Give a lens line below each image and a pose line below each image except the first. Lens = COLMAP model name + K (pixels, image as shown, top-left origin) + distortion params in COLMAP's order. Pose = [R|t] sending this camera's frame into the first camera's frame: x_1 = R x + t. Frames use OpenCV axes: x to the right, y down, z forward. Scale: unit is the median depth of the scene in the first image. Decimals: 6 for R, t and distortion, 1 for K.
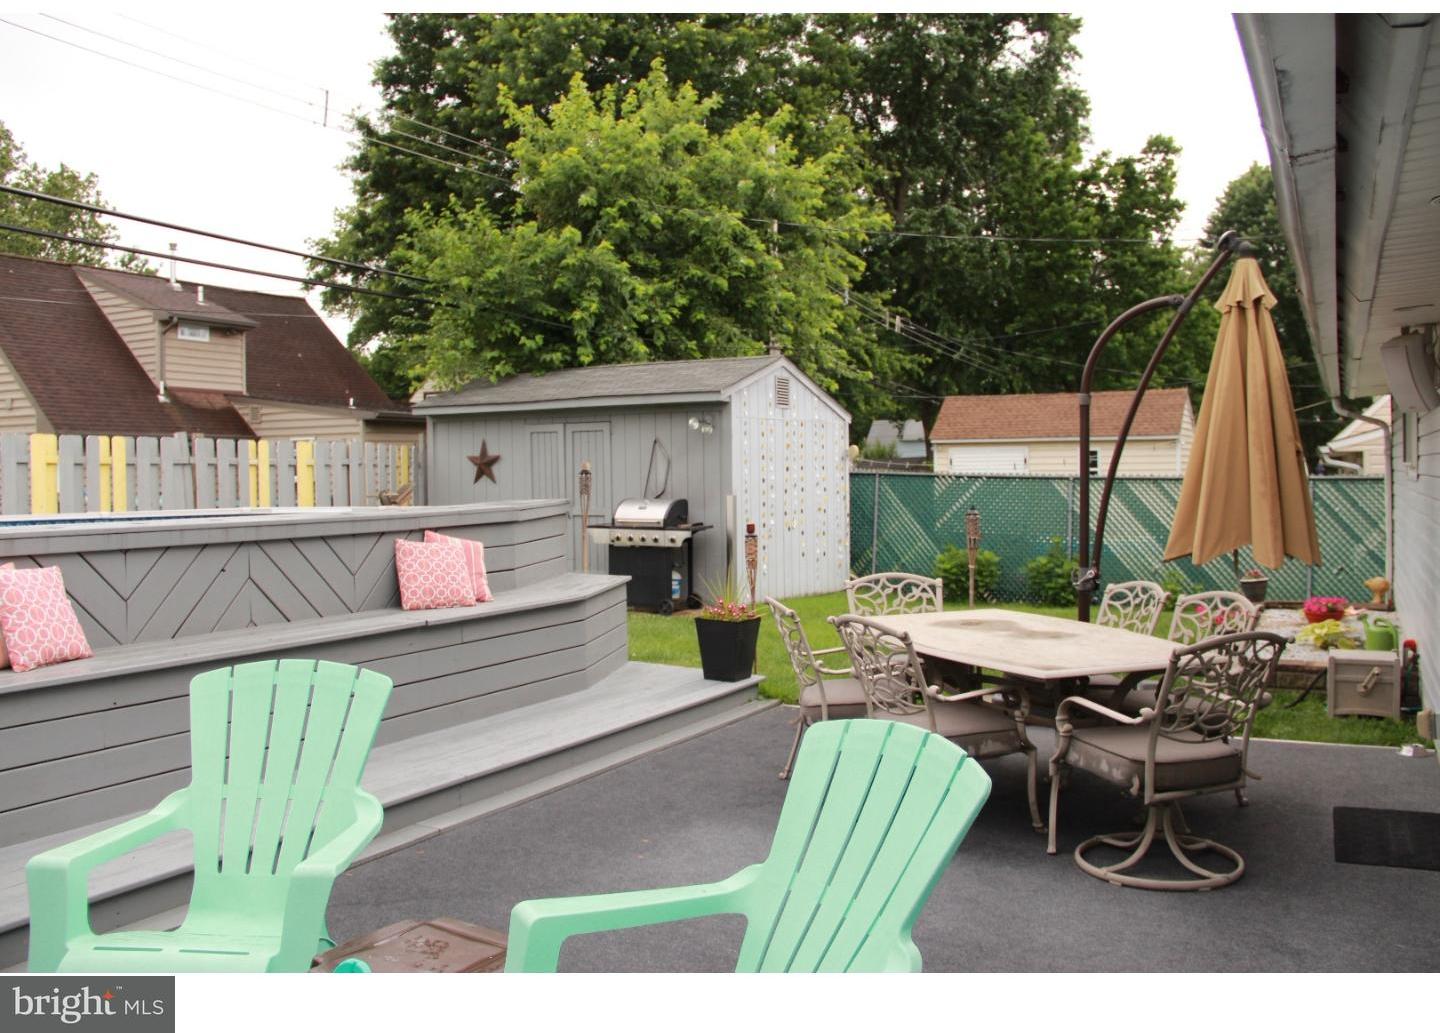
lens RADIAL K [[1055.7, 0, 720.0], [0, 1055.7, 516.5], [0, 0, 1]] dist [-0.001215, -0.000041]
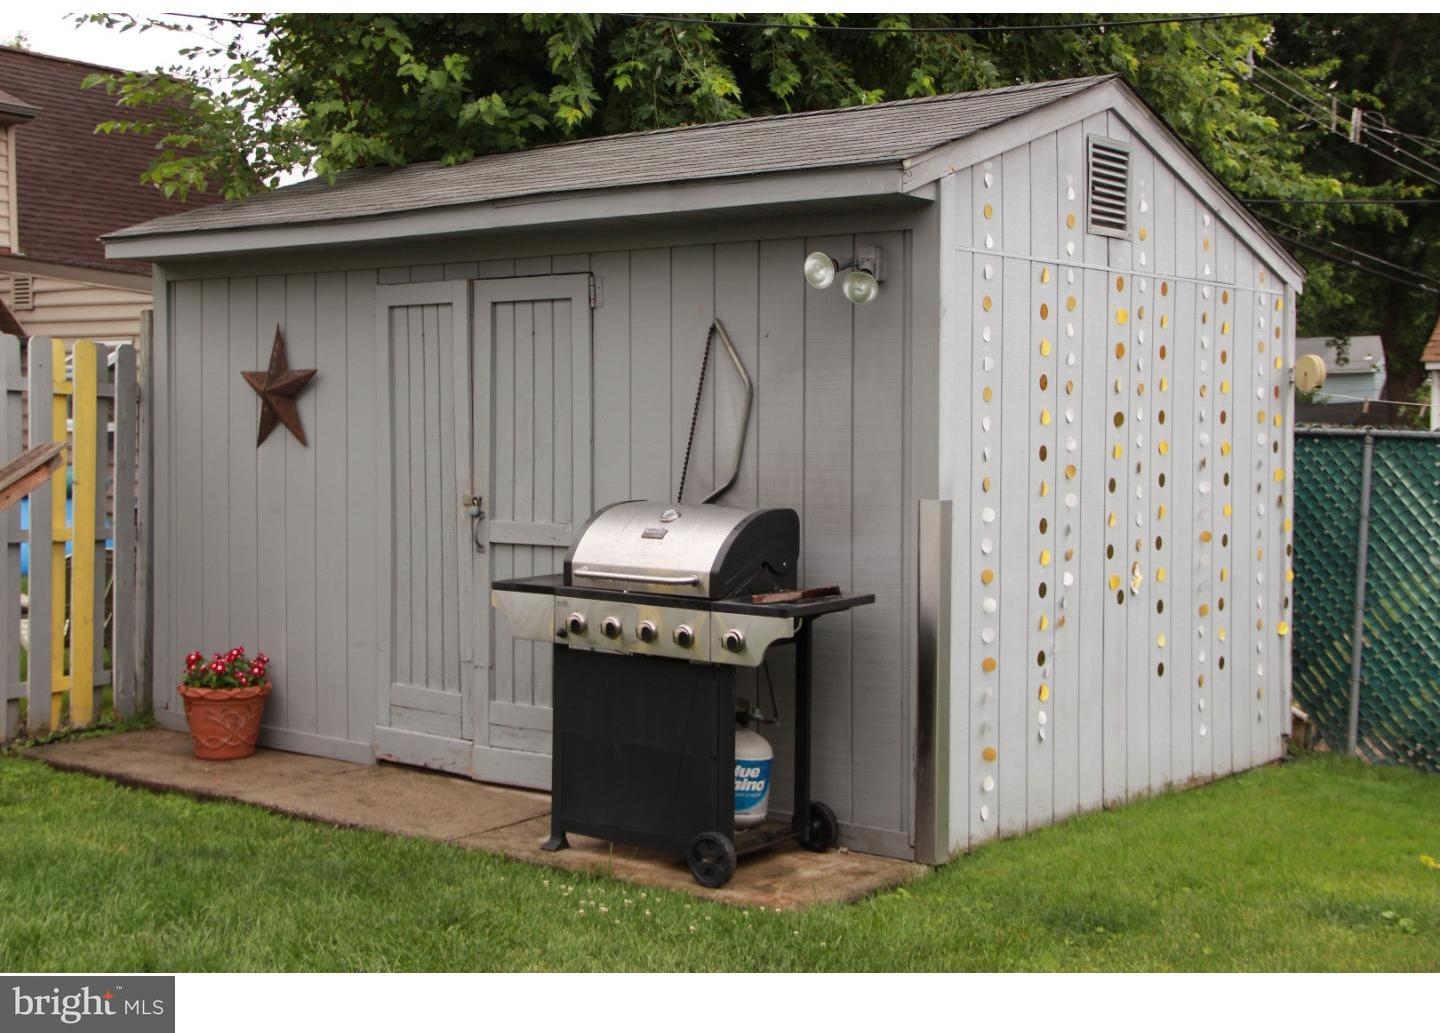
lens RADIAL K [[1836.1, 0, 719.7], [0, 1836.1, 493.7], [0, 0, 1]] dist [0.104531, 0.037922]
pose [[0.989443, 0.020427, -0.143475, 0.024748], [-0.020810, 0.999783, -0.001171, -0.019088], [0.143420, 0.004144, 0.989653, 0.428644]]
